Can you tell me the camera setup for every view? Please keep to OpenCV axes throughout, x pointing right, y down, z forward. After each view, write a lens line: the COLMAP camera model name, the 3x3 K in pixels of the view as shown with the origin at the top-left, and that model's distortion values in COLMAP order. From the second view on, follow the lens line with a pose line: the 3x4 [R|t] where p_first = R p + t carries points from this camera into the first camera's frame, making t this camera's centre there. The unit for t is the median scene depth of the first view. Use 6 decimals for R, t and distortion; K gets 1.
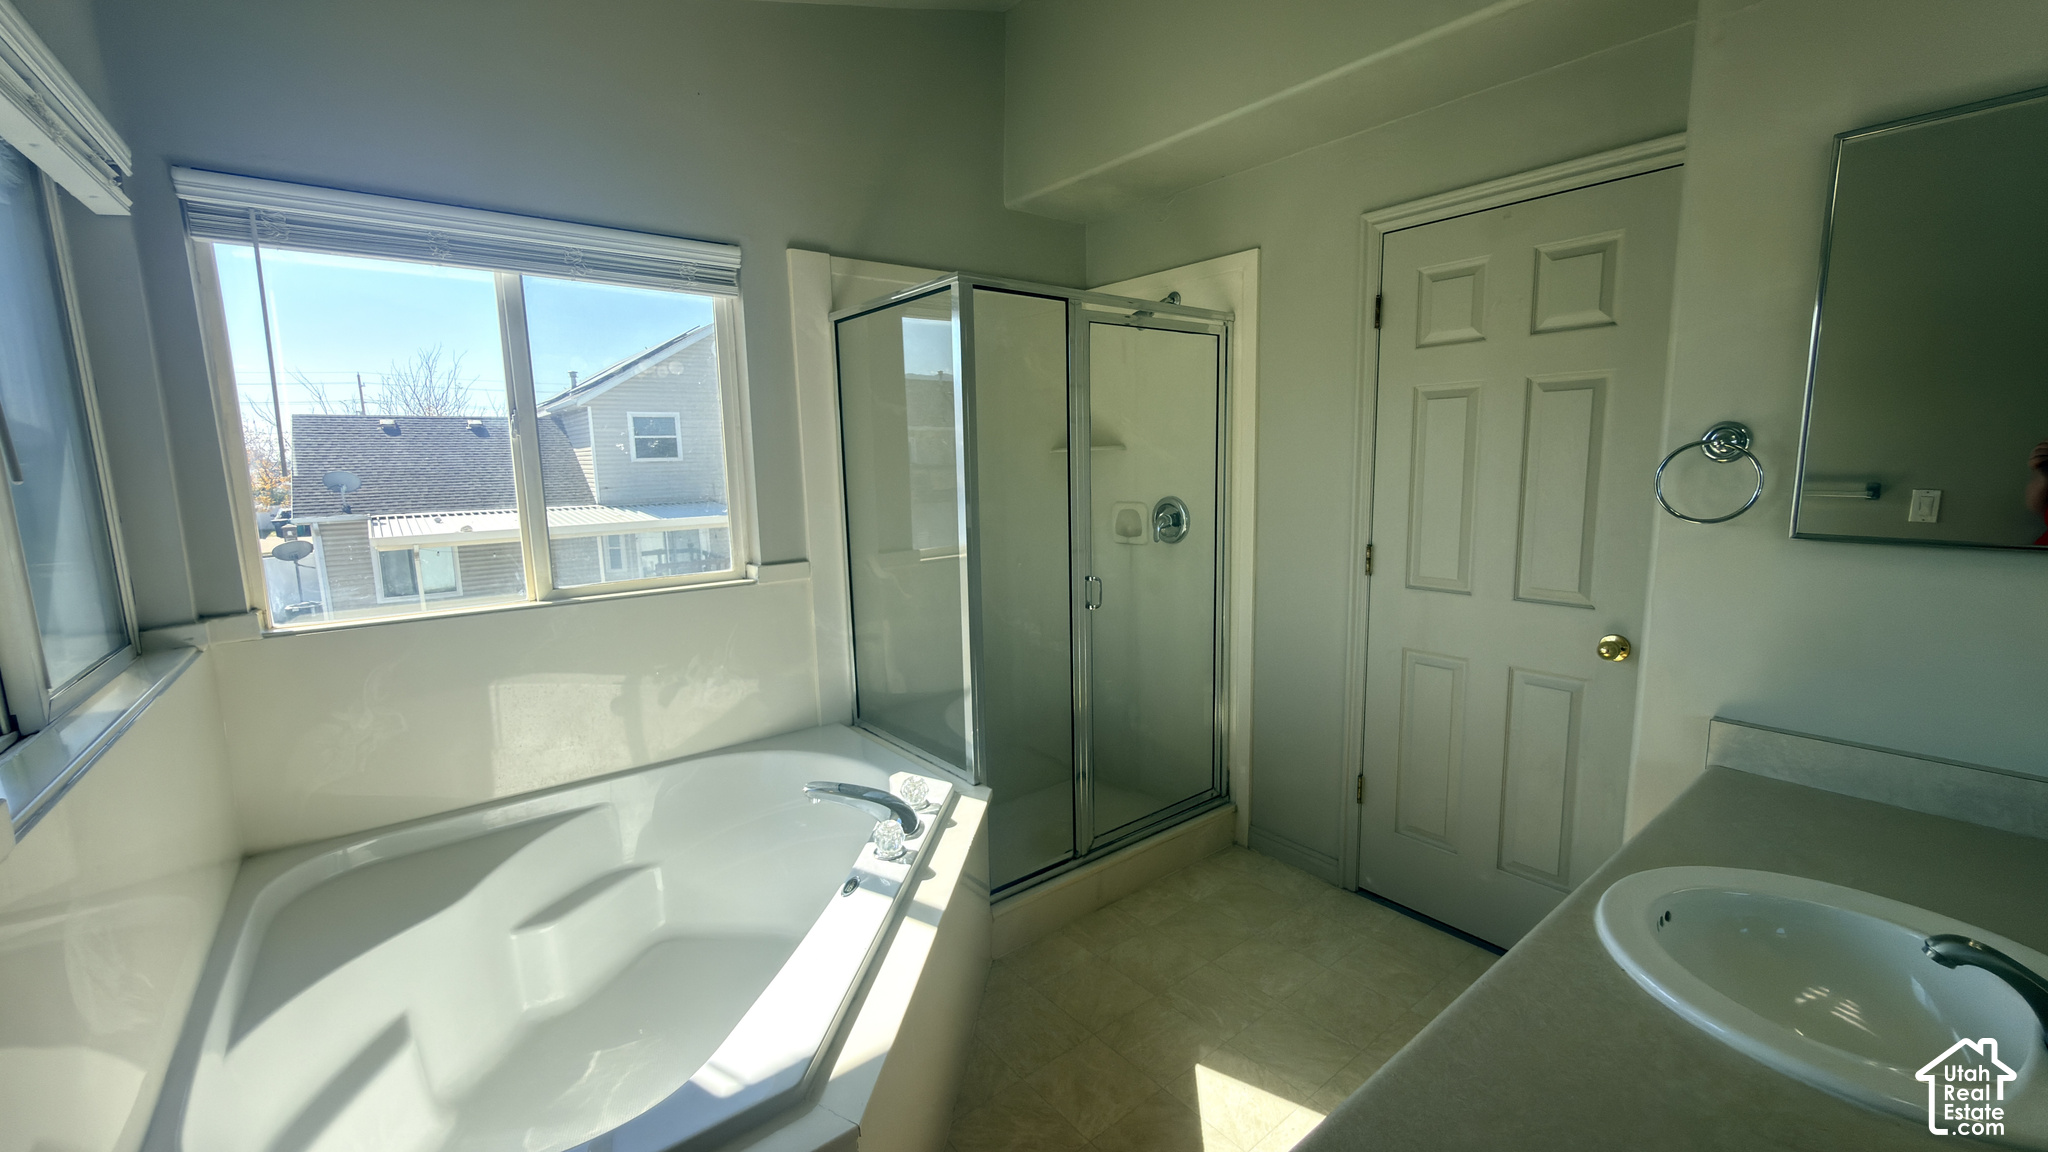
lens RADIAL K [[808.5, 0, 1019.4], [0, 808.5, 577.7], [0, 0, 1]] dist [0.001452, 0.000095]
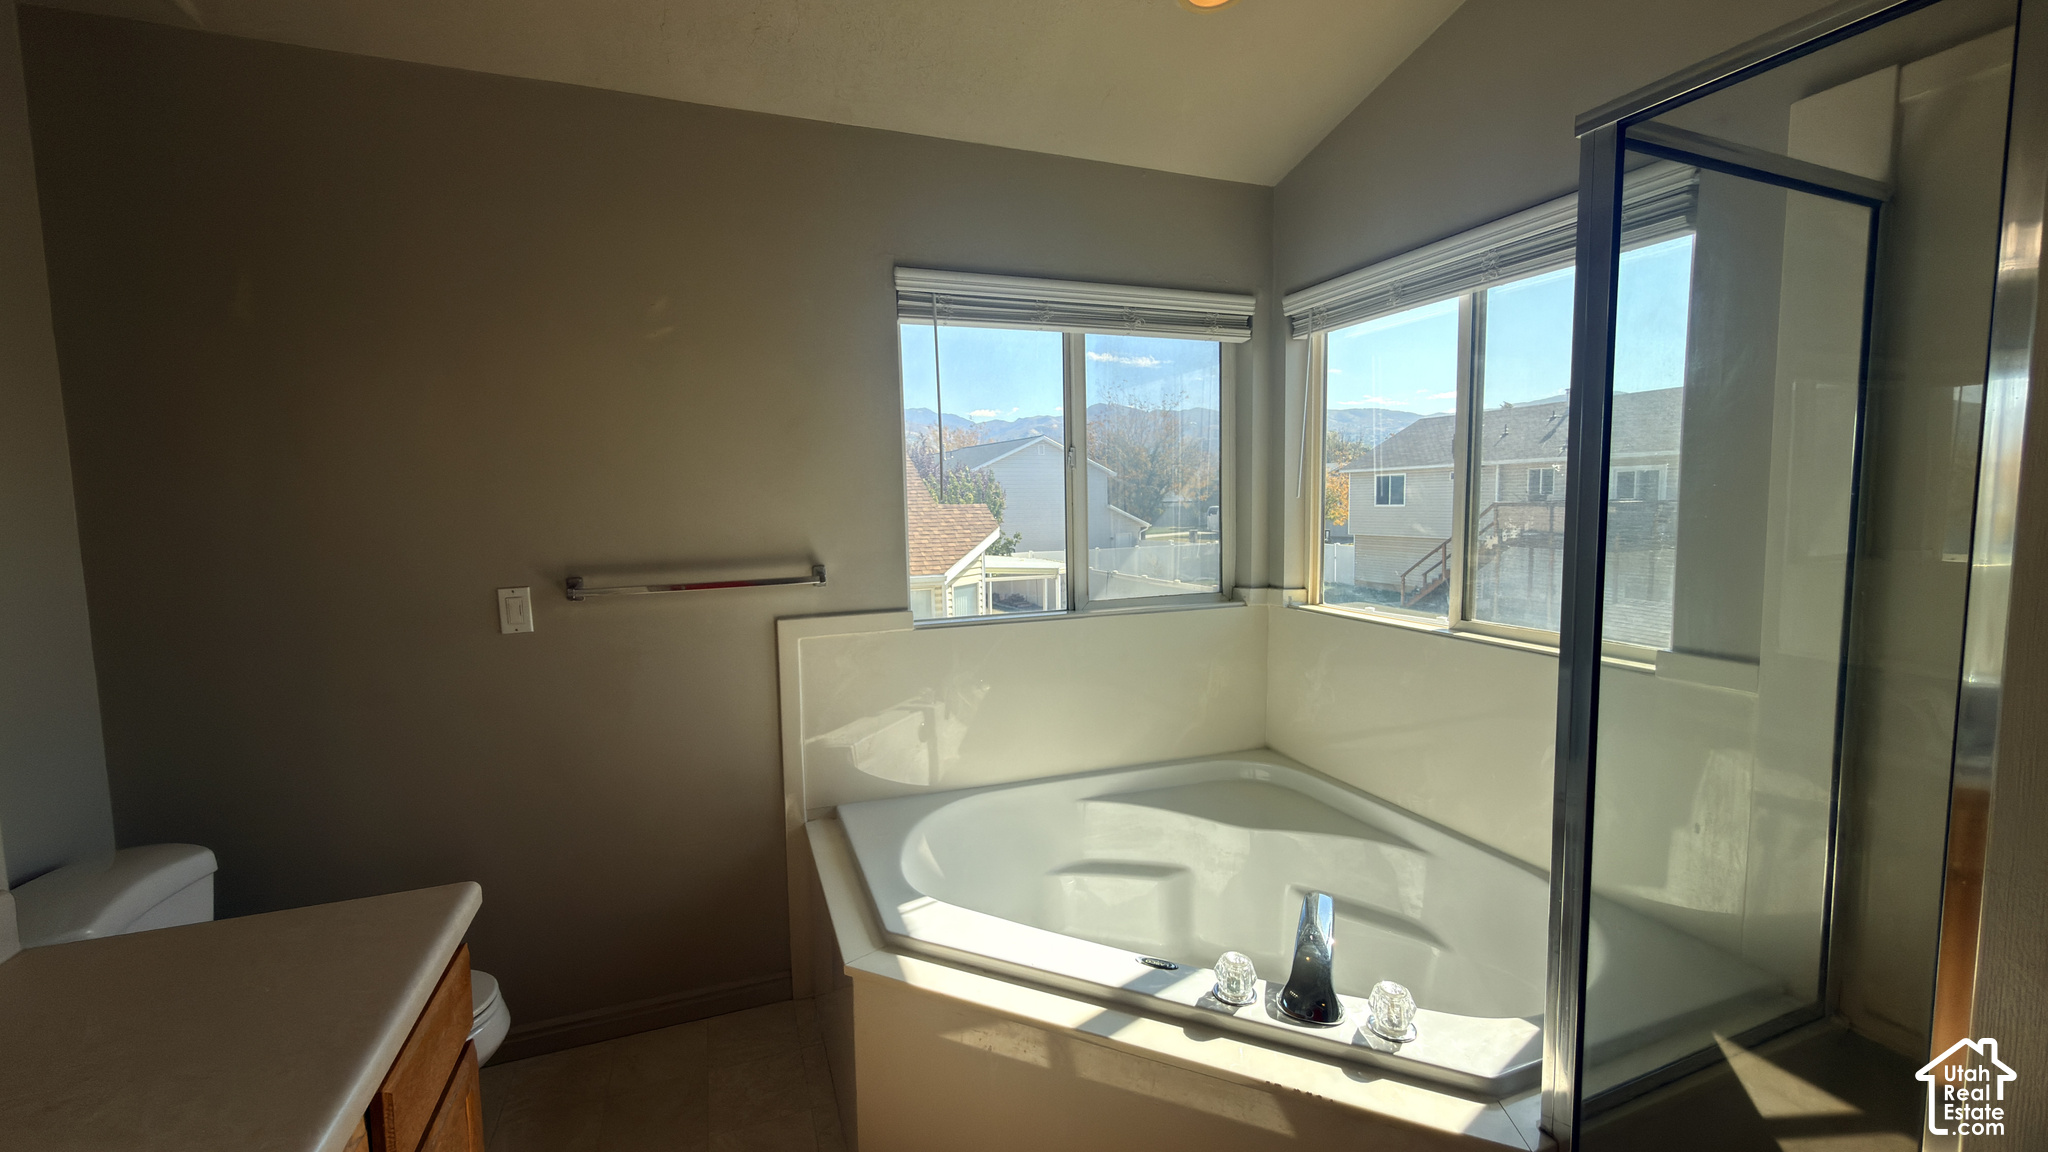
lens RADIAL K [[821.8, 0, 1021.0], [0, 821.8, 569.7], [0, 0, 1]] dist [0.001077, -0.000274]
pose [[-0.300736, 0.106812, -0.947707, 0.642445], [-0.121013, 0.981403, 0.149011, -0.161817], [0.945999, 0.159497, -0.282218, 1.025739]]
